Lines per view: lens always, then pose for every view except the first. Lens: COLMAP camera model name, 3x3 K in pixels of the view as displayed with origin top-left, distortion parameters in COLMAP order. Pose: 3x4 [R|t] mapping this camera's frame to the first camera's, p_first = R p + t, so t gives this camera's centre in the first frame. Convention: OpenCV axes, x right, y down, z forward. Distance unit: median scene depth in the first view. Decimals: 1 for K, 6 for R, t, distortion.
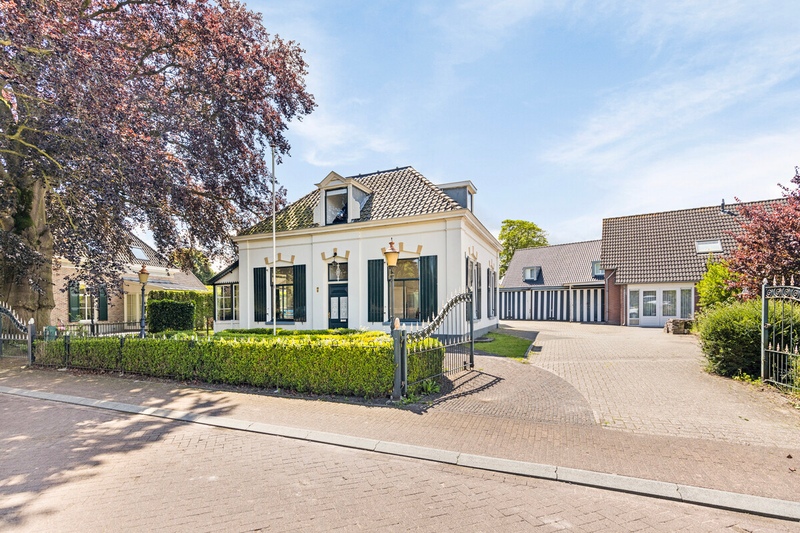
lens RADIAL K [[377.1, 0, 389.7], [0, 377.1, 289.1], [0, 0, 1]] dist [0.012358, -0.001675]
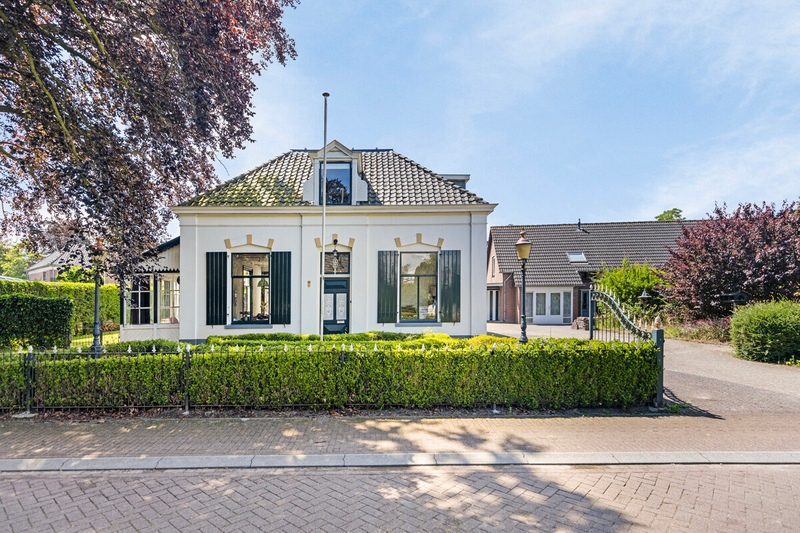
lens RADIAL K [[400.2, 0, 381.4], [0, 400.2, 289.3], [0, 0, 1]] dist [0.005895, 0.001980]
pose [[0.911376, 0.021044, 0.411036, -0.410562], [-0.021259, 0.999766, -0.004050, 0.013201], [-0.411025, -0.005047, 0.911610, 0.165518]]
